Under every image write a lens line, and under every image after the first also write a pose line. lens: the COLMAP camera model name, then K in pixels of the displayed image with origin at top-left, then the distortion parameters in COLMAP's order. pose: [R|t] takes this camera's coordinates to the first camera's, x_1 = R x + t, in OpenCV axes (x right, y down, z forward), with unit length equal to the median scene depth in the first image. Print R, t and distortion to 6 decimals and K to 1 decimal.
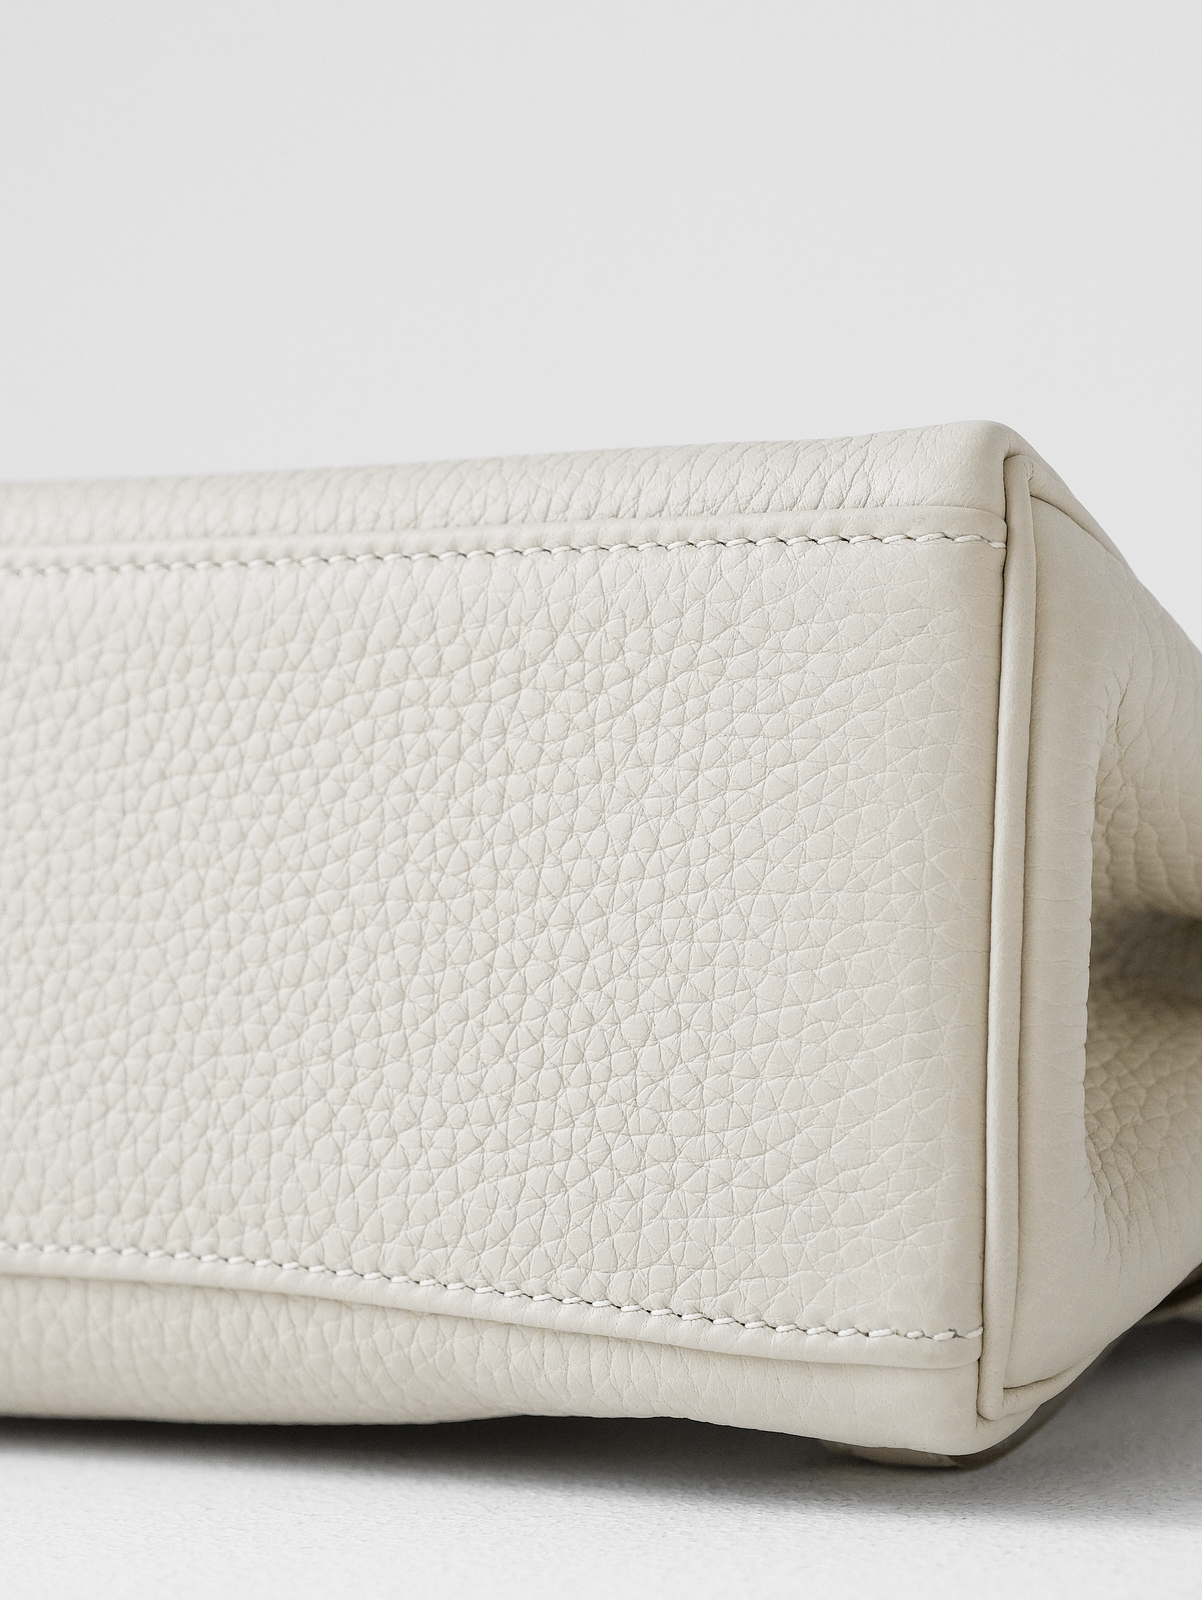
lens RADIAL K [[4857.0, 0, 601.5], [0, 4857.0, 800.2], [0, 0, 1]] dist [-0.193608, 0.000000]
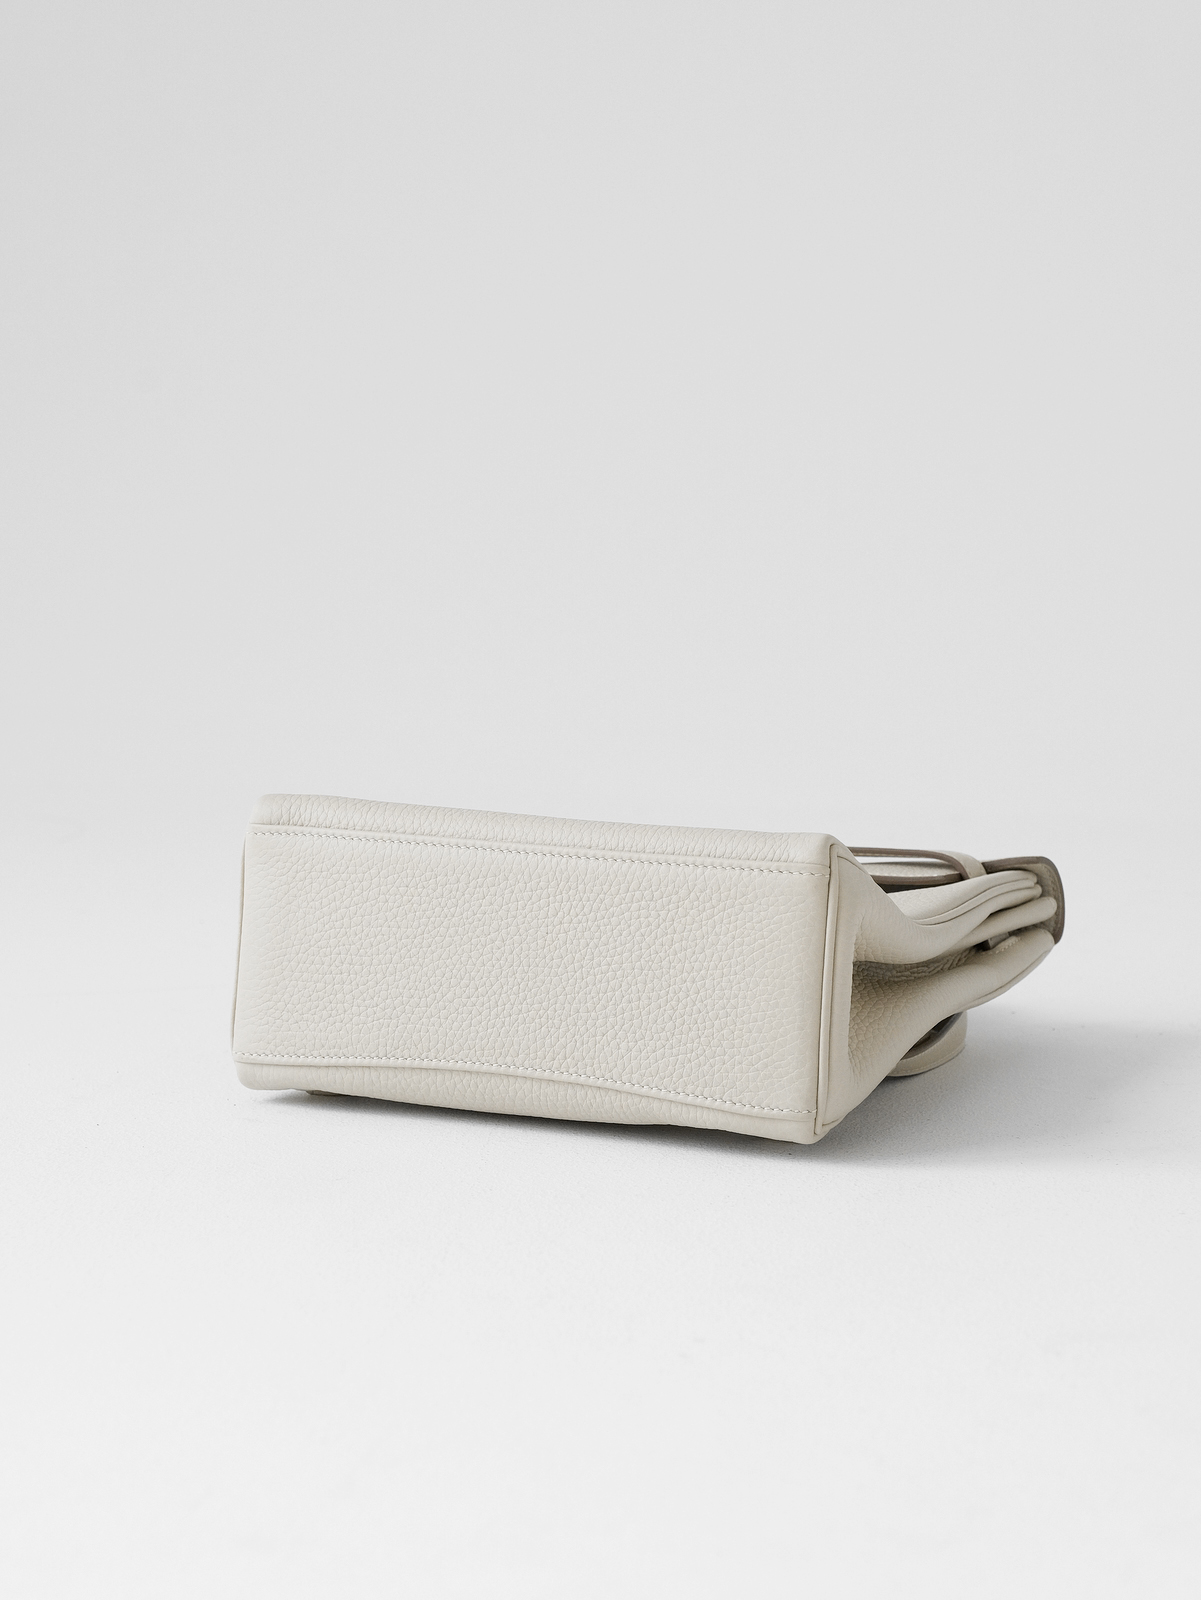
lens RADIAL K [[3600.6, 0, 600.4], [0, 3600.6, 800.3], [0, 0, 1]] dist [-0.077863, 0.000000]
pose [[0.998607, 0.014745, 0.050661, -0.192465], [-0.021078, 0.991697, 0.126860, -0.399713], [-0.048370, -0.127751, 0.990626, -1.380449]]
